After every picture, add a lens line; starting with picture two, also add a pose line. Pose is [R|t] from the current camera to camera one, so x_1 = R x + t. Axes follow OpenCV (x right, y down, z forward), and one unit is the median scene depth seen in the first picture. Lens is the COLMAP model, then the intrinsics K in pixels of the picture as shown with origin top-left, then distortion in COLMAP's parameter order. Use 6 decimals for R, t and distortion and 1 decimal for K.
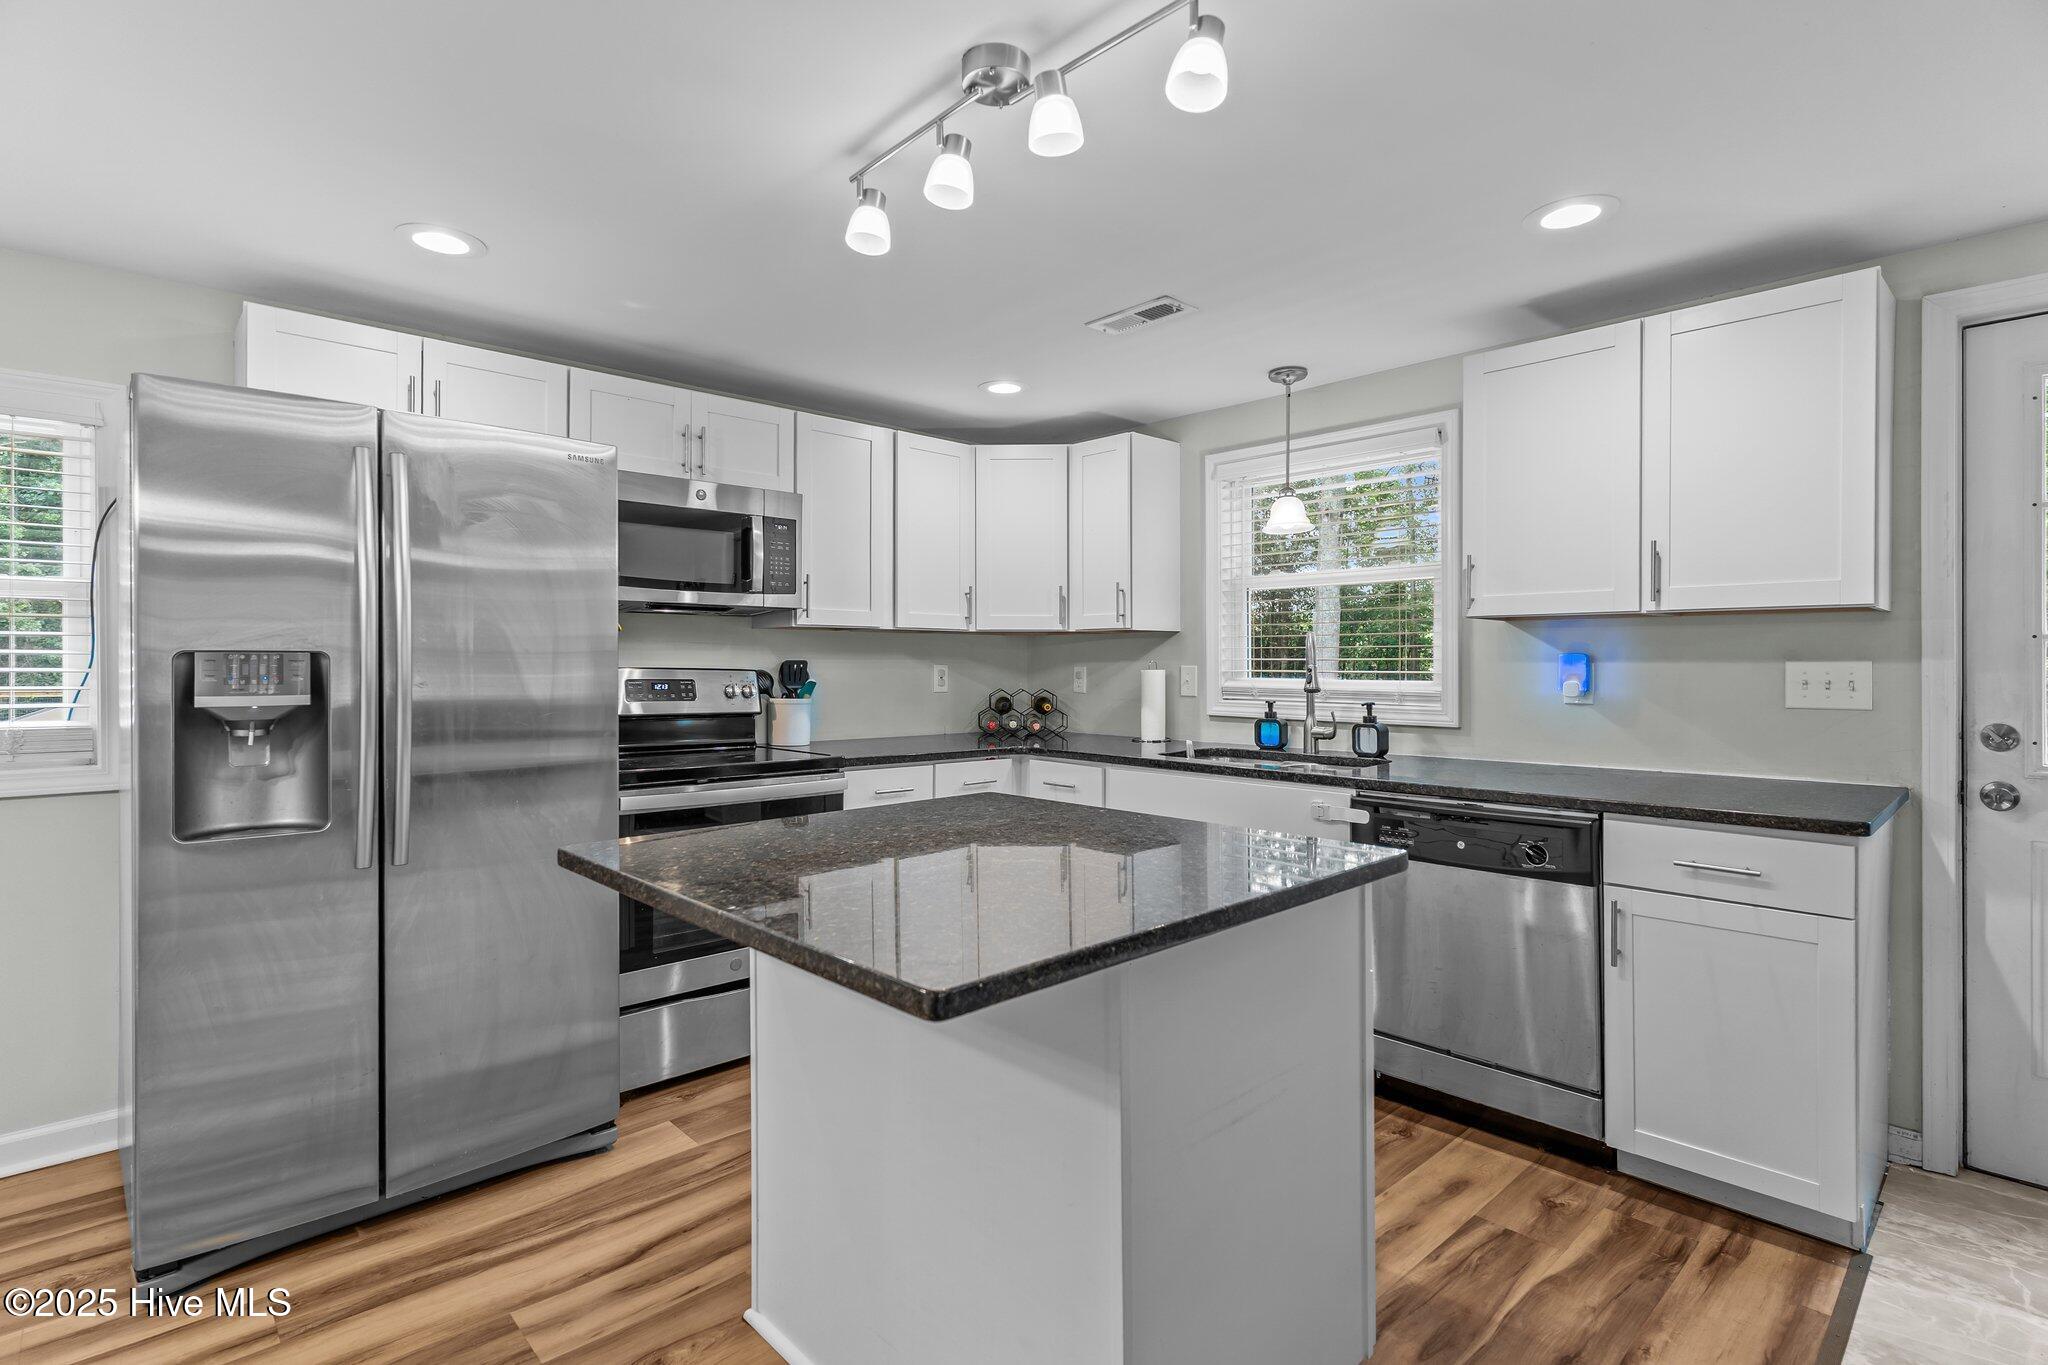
lens RADIAL K [[980.8, 0, 1014.7], [0, 980.8, 668.8], [0, 0, 1]] dist [0.001934, 0.000562]
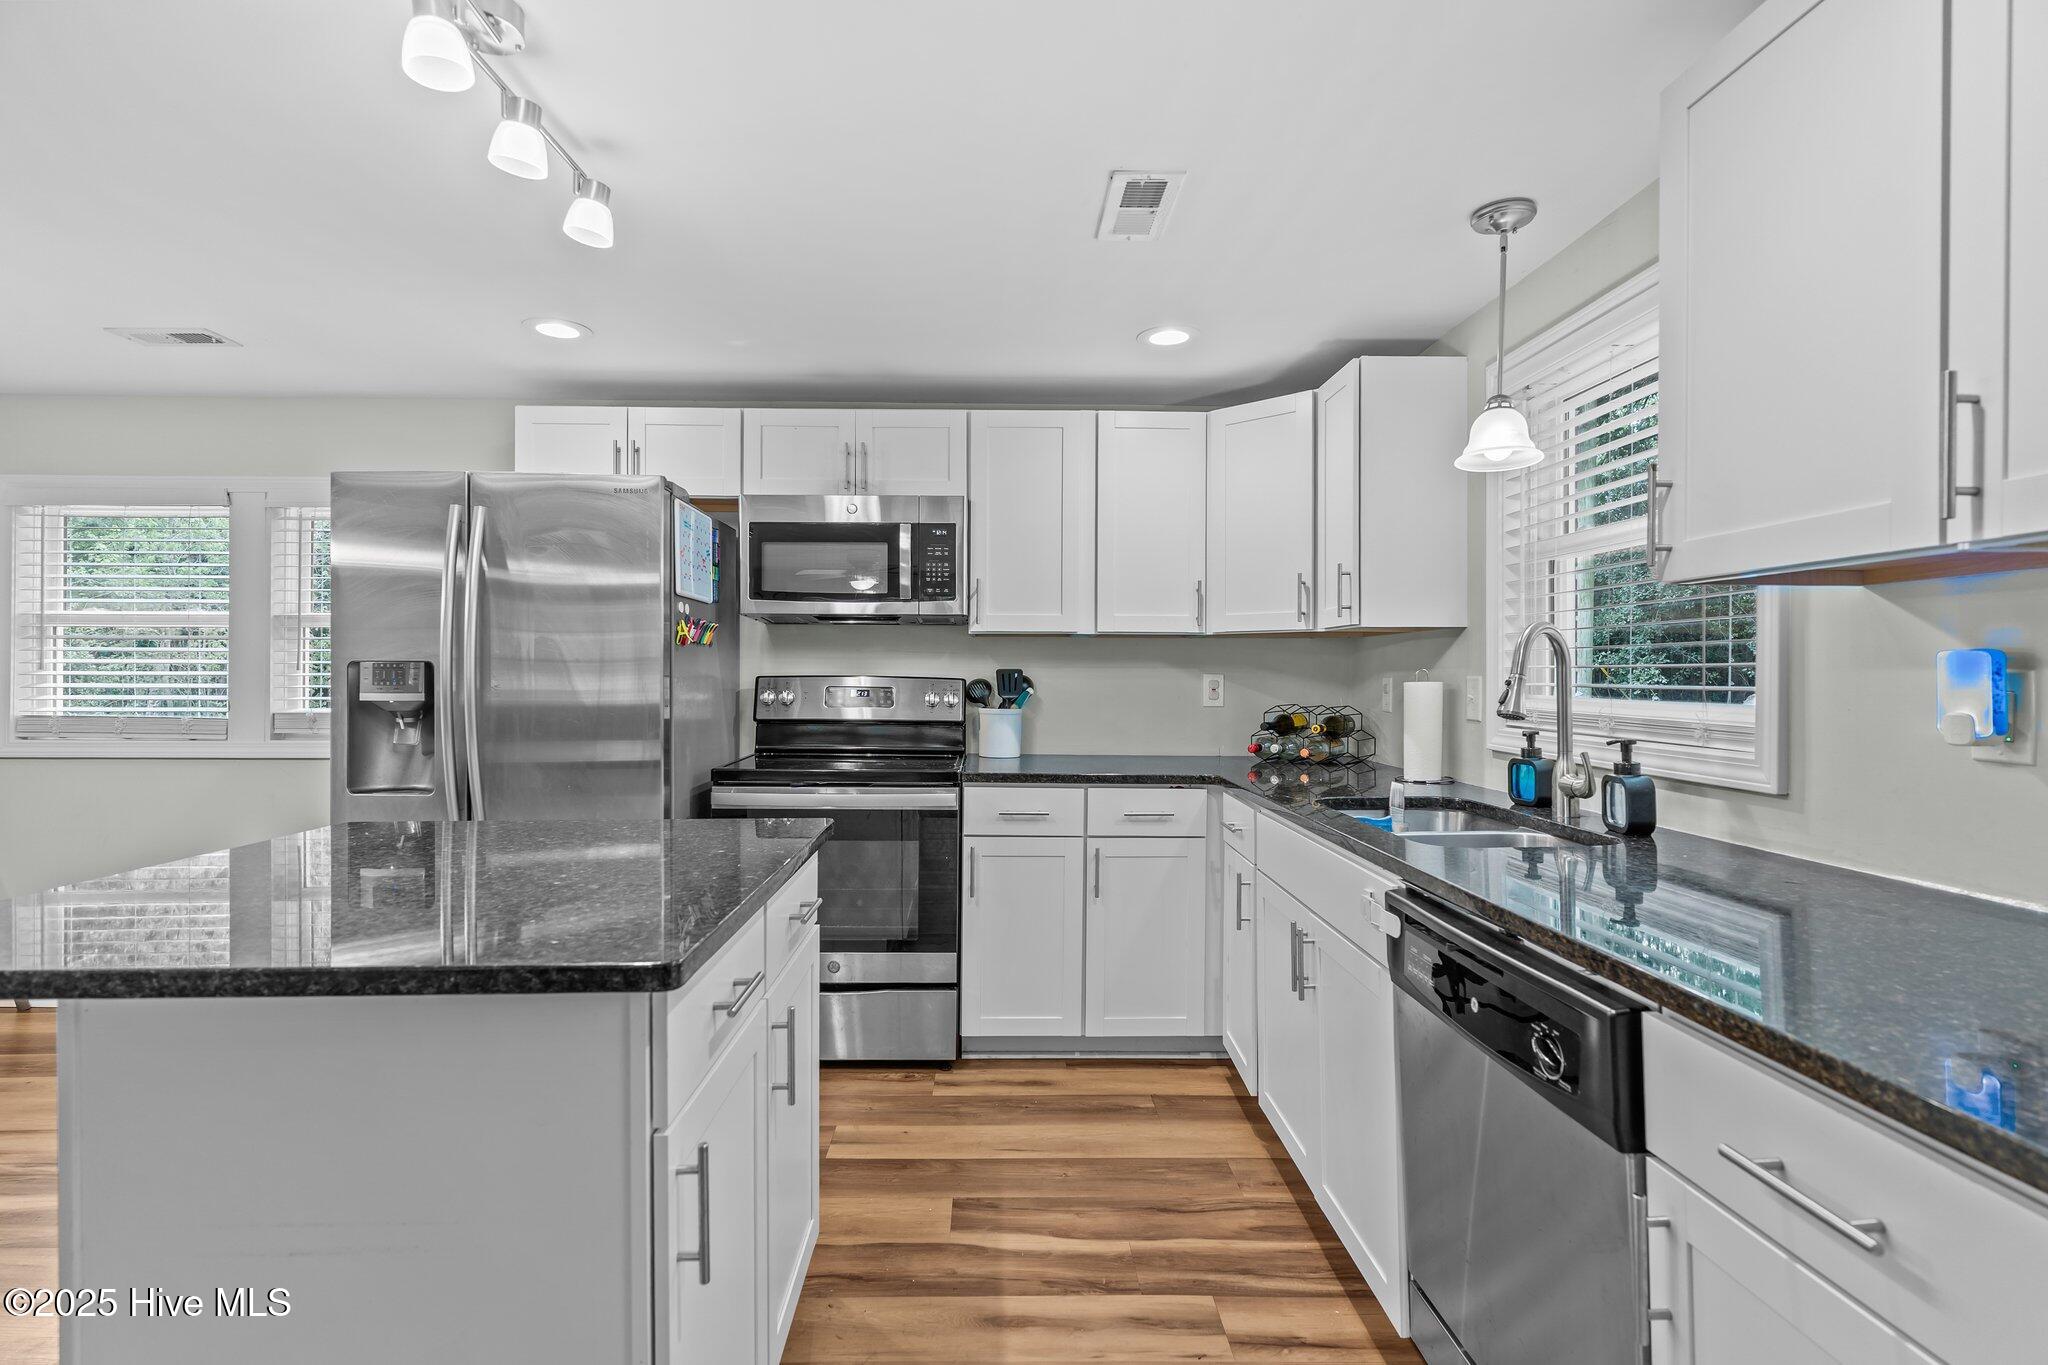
lens RADIAL K [[980.8, 0, 1017.3], [0, 980.8, 677.7], [0, 0, 1]] dist [0.001934, 0.000562]
pose [[0.747848, 0.004303, -0.663856, 0.546639], [-0.005922, 0.999982, -0.000190, 0.000395], [0.663844, 0.004074, 0.747860, 0.373246]]
